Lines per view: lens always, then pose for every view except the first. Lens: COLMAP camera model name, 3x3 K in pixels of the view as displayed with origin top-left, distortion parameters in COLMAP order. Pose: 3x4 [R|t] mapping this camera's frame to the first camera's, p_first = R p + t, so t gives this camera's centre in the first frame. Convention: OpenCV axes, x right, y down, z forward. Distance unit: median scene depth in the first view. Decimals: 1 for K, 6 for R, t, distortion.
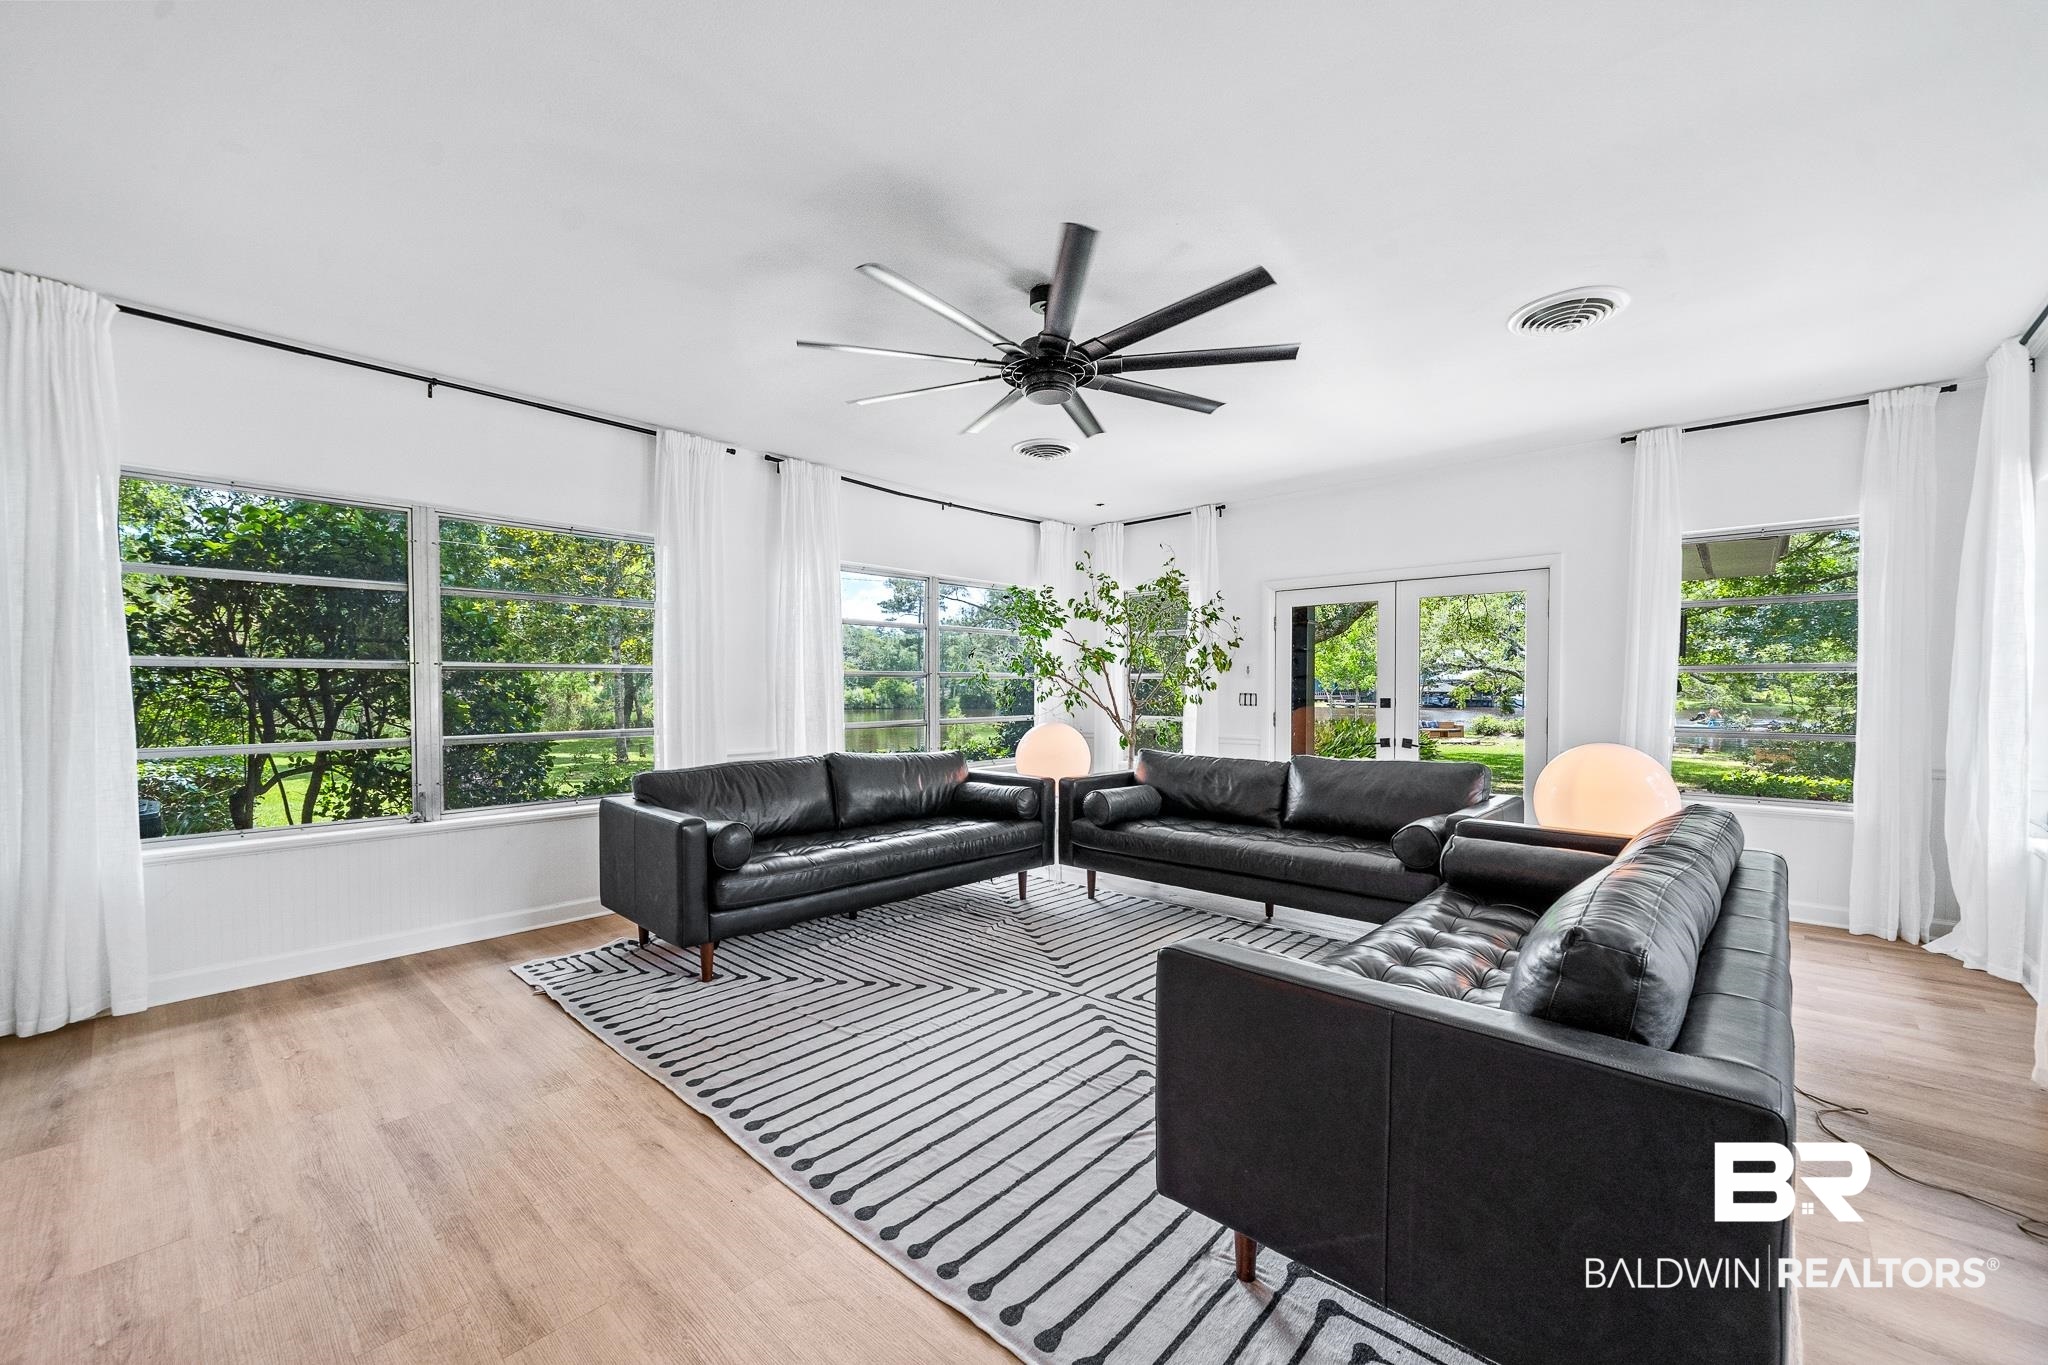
lens RADIAL K [[817.7, 0, 1024.1], [0, 817.7, 693.6], [0, 0, 1]] dist [0.000705, -0.000296]
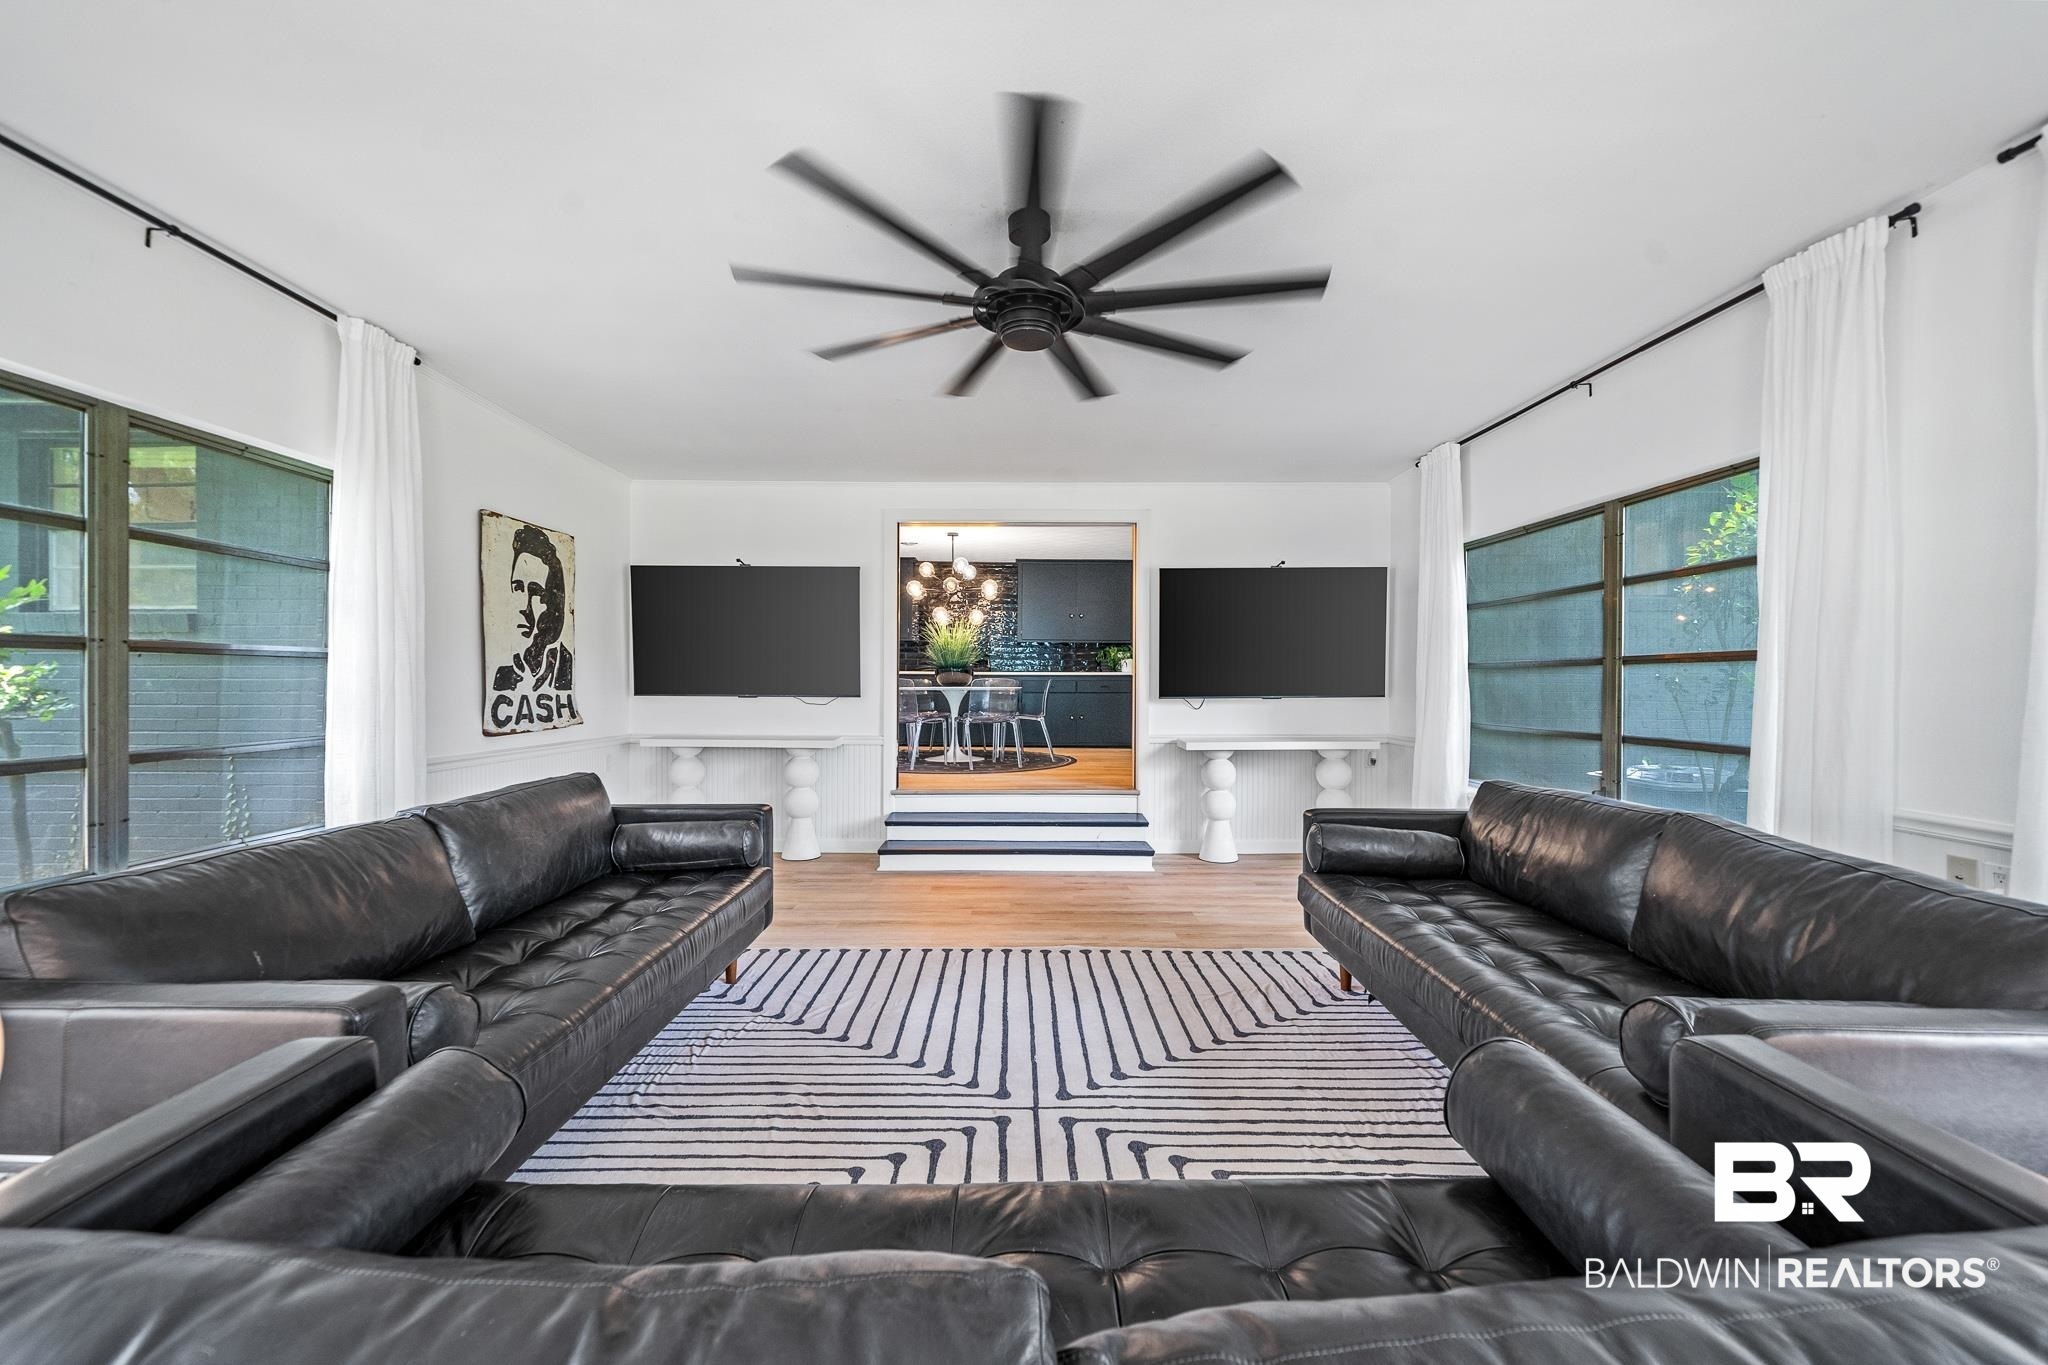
lens RADIAL K [[817.7, 0, 1018.4], [0, 817.7, 681.5], [0, 0, 1]] dist [0.000705, -0.000296]
pose [[-0.732366, -0.000637, -0.680911, 0.556026], [-0.007739, 0.999943, 0.007389, -0.013670], [0.680867, 0.010681, -0.732329, 1.465710]]
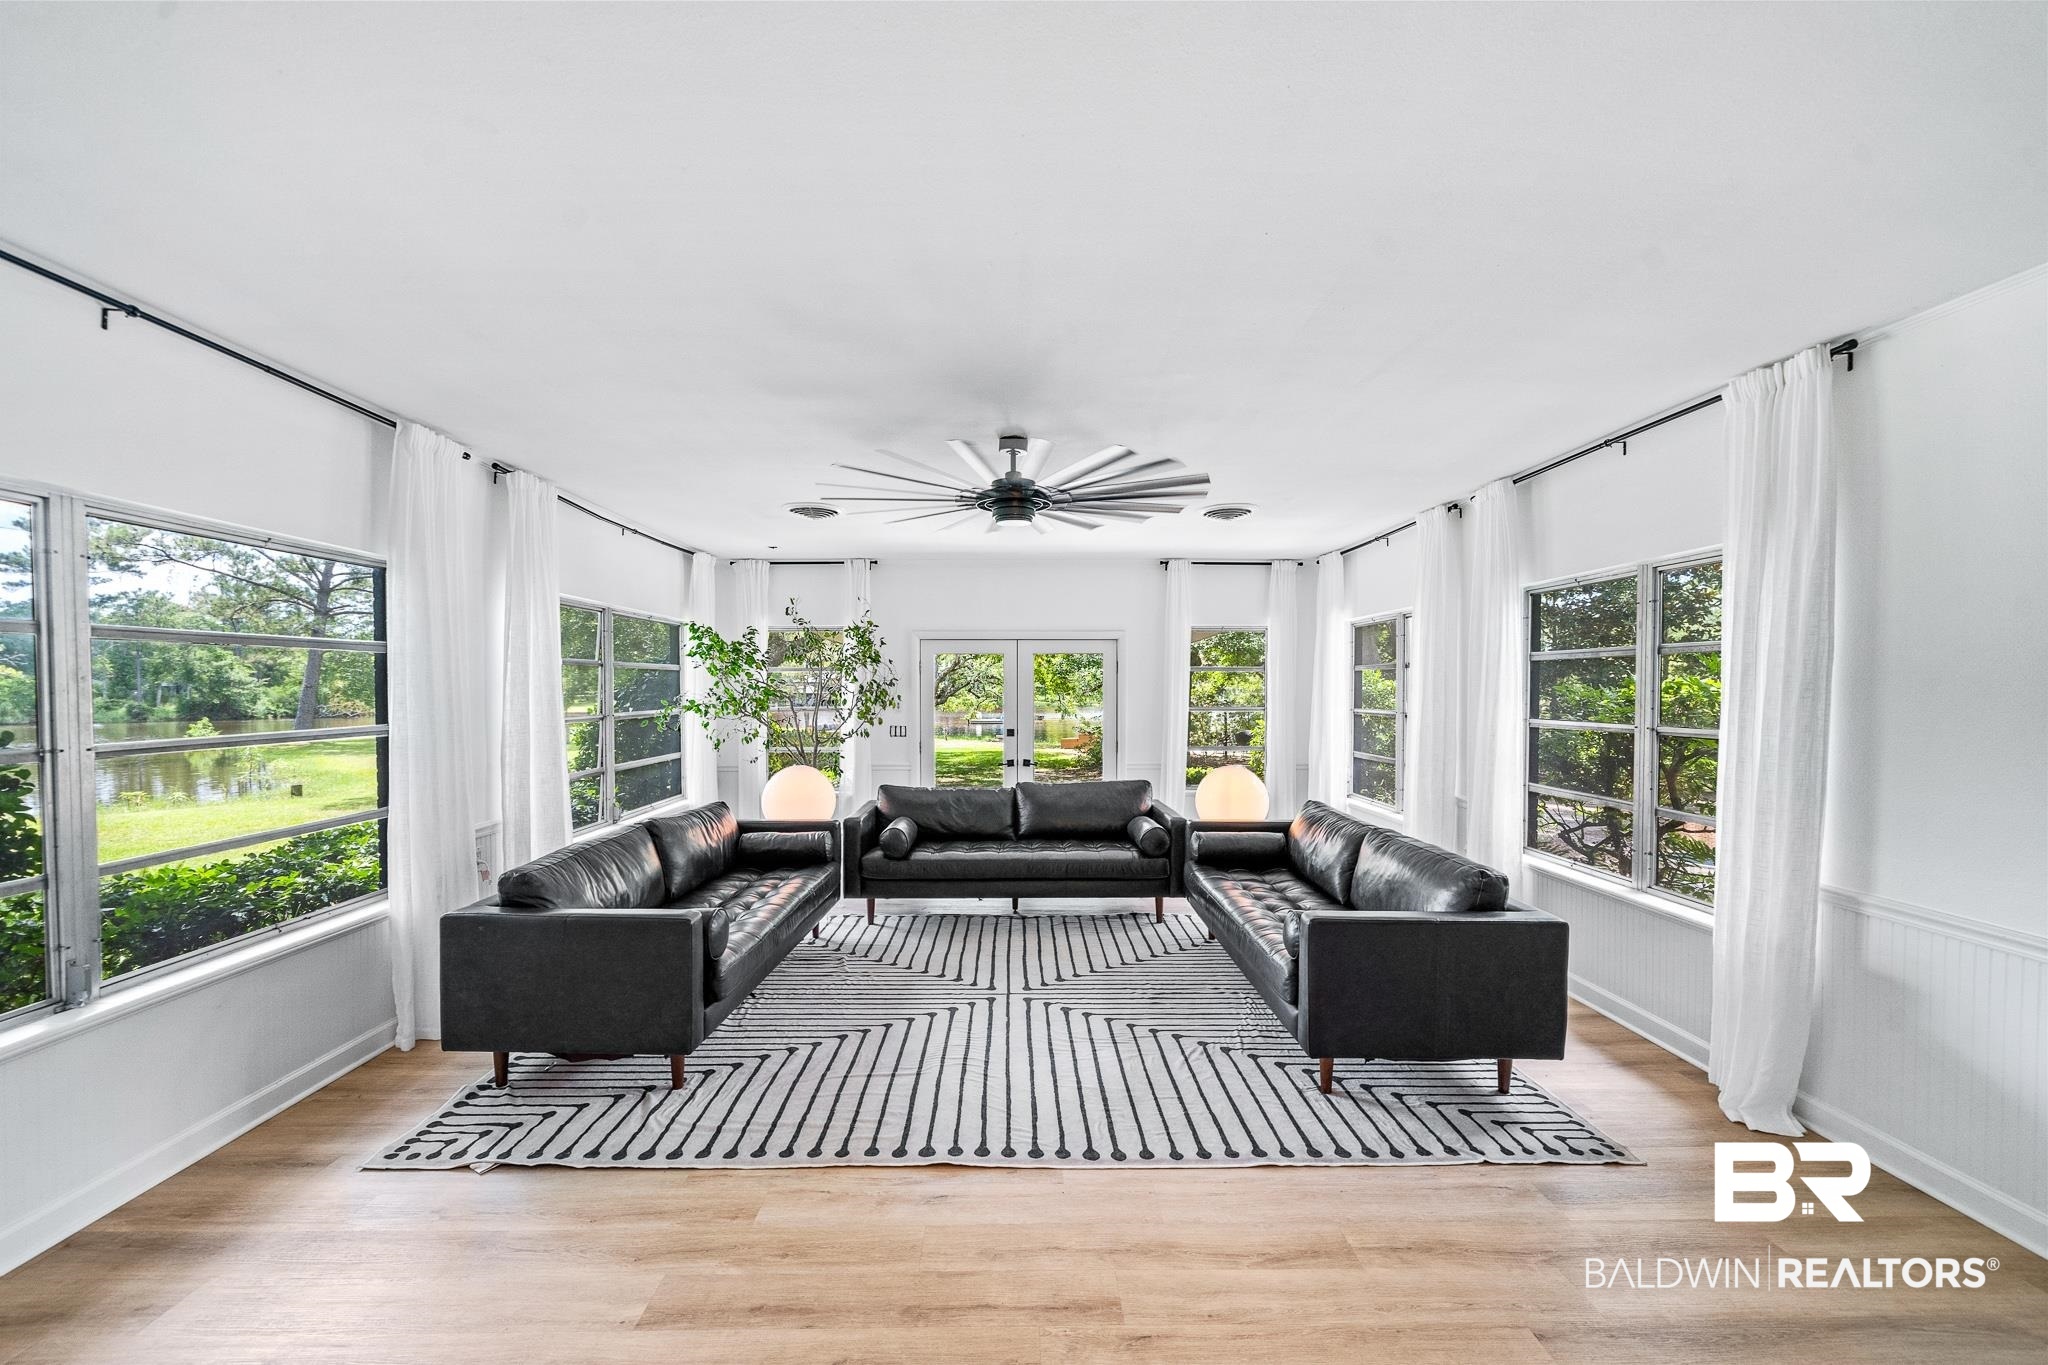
lens RADIAL K [[817.7, 0, 1021.1], [0, 817.7, 683.0], [0, 0, 1]] dist [0.000705, -0.000296]
pose [[0.727962, 0.004352, 0.685604, -0.753167], [0.003347, 0.999945, -0.009901, -0.093700], [-0.685610, 0.009502, 0.727907, 0.065209]]
